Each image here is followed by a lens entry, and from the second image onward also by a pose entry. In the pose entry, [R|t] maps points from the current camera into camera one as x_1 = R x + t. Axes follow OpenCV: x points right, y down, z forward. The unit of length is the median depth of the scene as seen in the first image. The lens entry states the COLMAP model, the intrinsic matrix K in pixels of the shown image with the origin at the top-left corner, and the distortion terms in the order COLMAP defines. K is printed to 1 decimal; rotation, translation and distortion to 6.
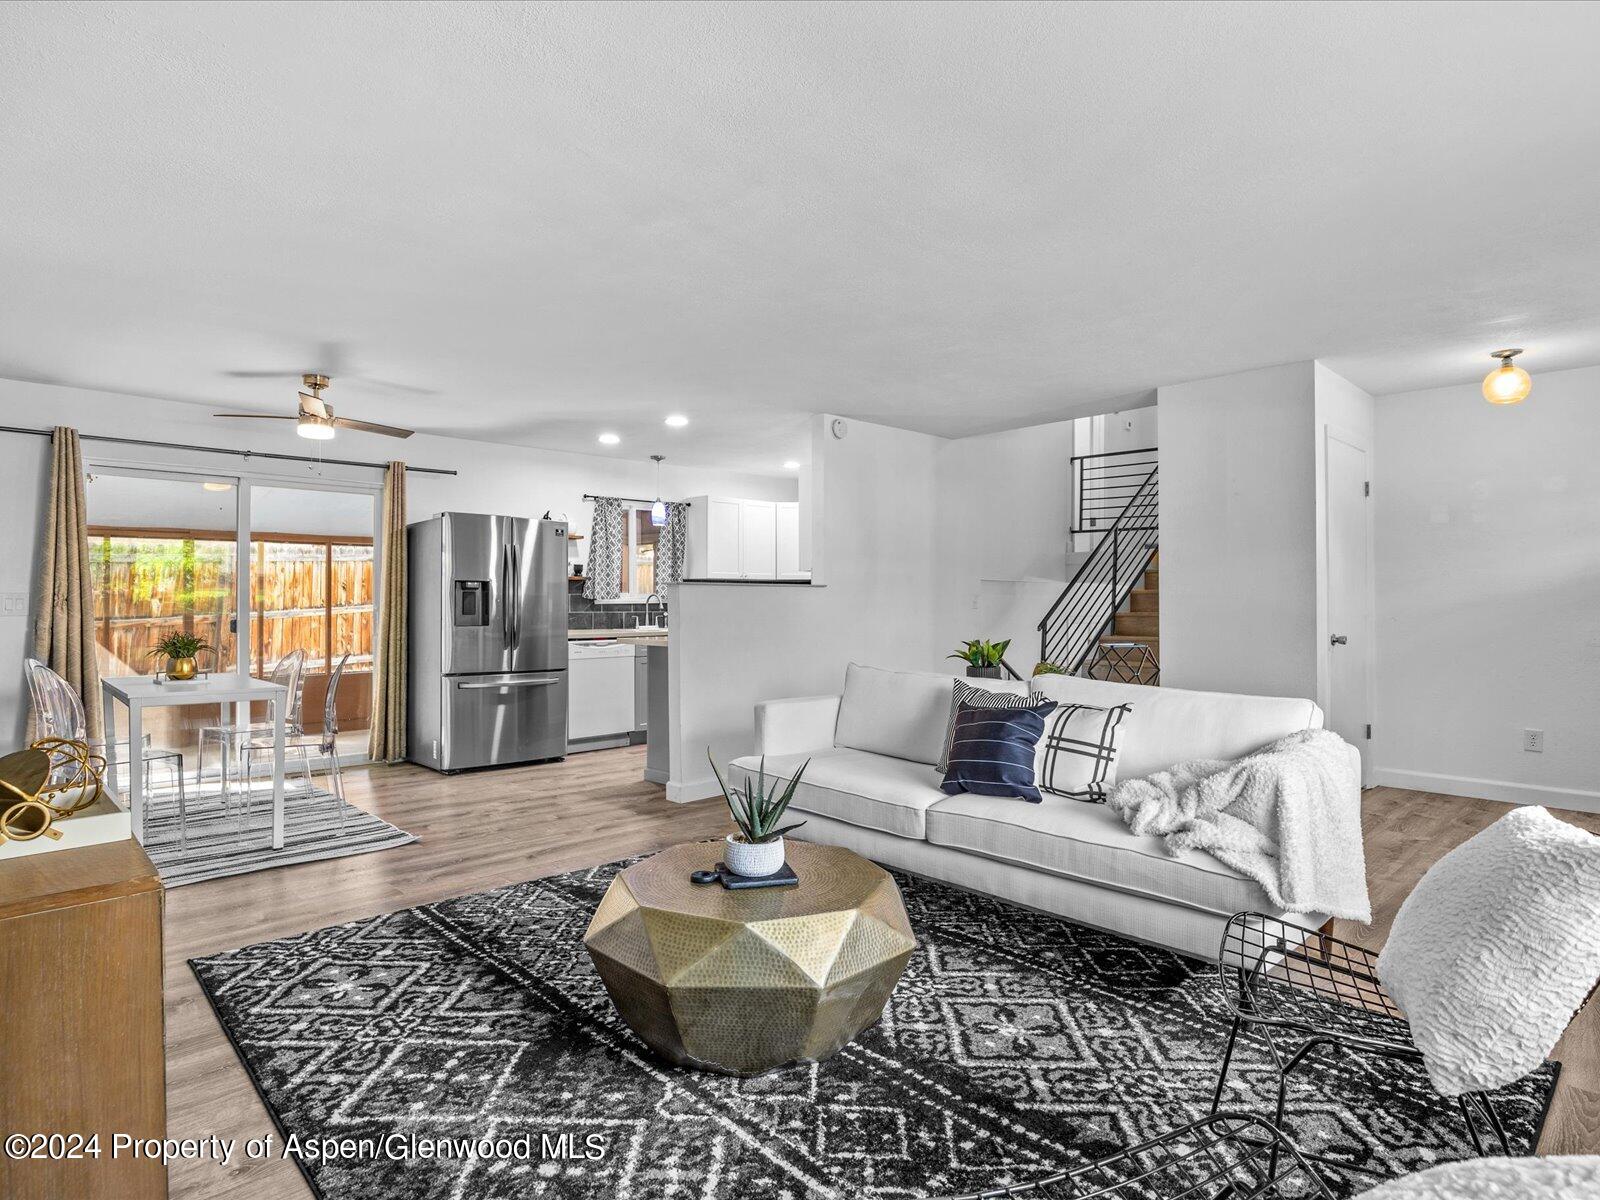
lens RADIAL K [[840.2, 0, 790.6], [0, 840.2, 594.2], [0, 0, 1]] dist [-0.002003, -0.000014]
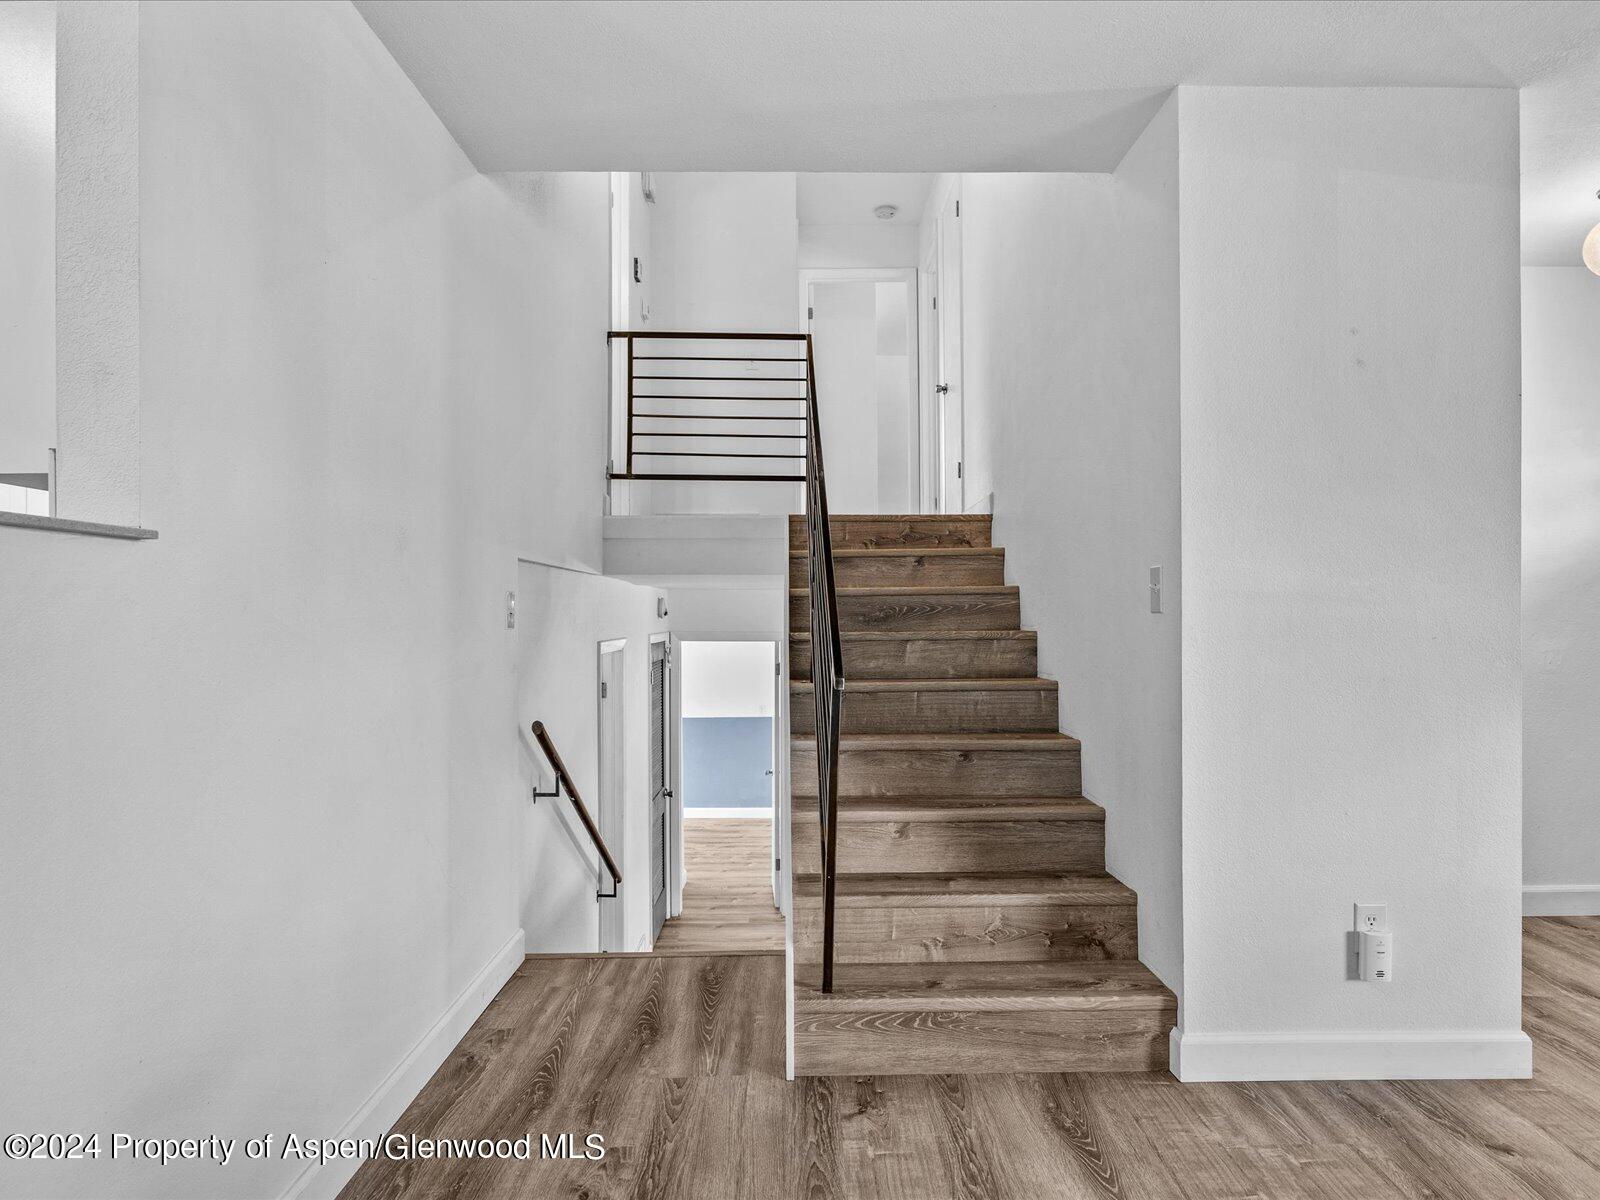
lens RADIAL K [[957.2, 0, 808.7], [0, 957.2, 598.7], [0, 0, 1]] dist [-0.000860, -0.002273]
pose [[0.679411, 0.006065, 0.733733, -0.014302], [0.002236, 0.999944, -0.010335, 0.008494], [-0.733754, 0.008663, 0.679360, 0.581403]]
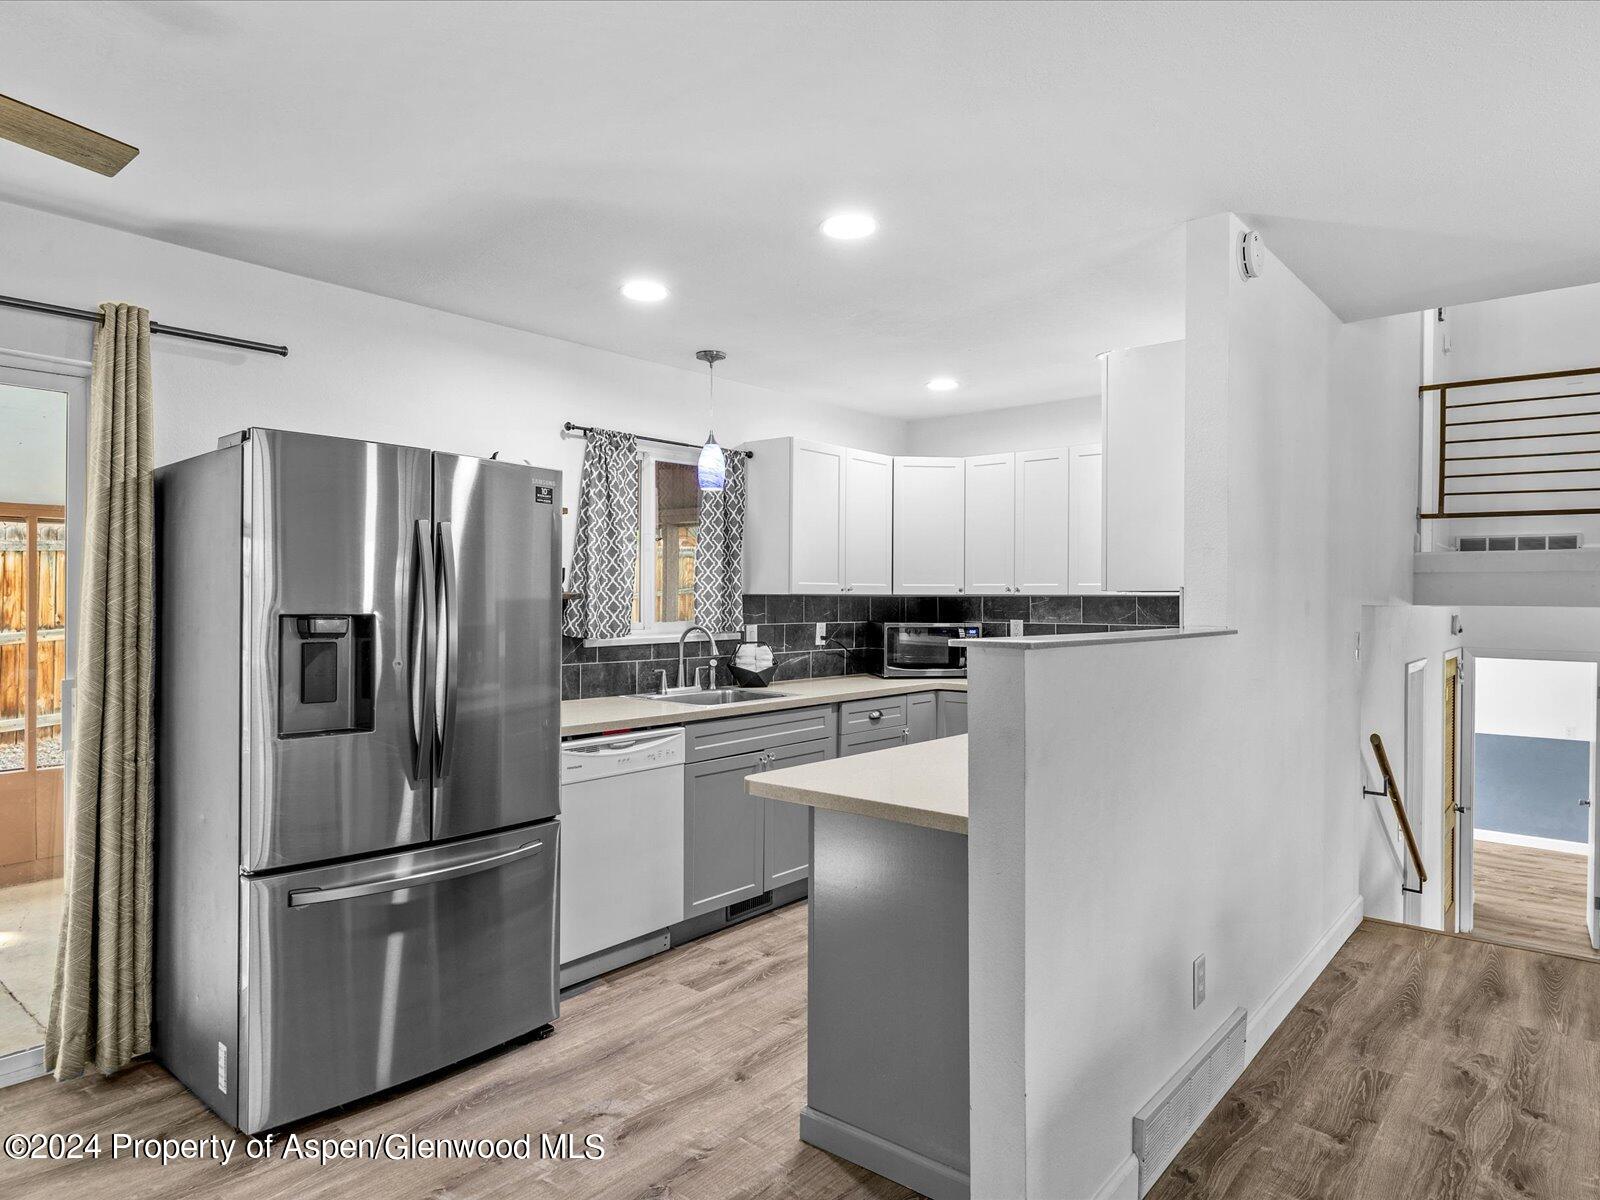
lens RADIAL K [[957.2, 0, 808.7], [0, 957.2, 598.7], [0, 0, 1]] dist [-0.000860, -0.002273]
pose [[0.993237, 0.004667, 0.116012, -0.177104], [-0.005470, 0.999963, 0.006602, -0.022364], [-0.115977, -0.007192, 0.993226, 0.452276]]
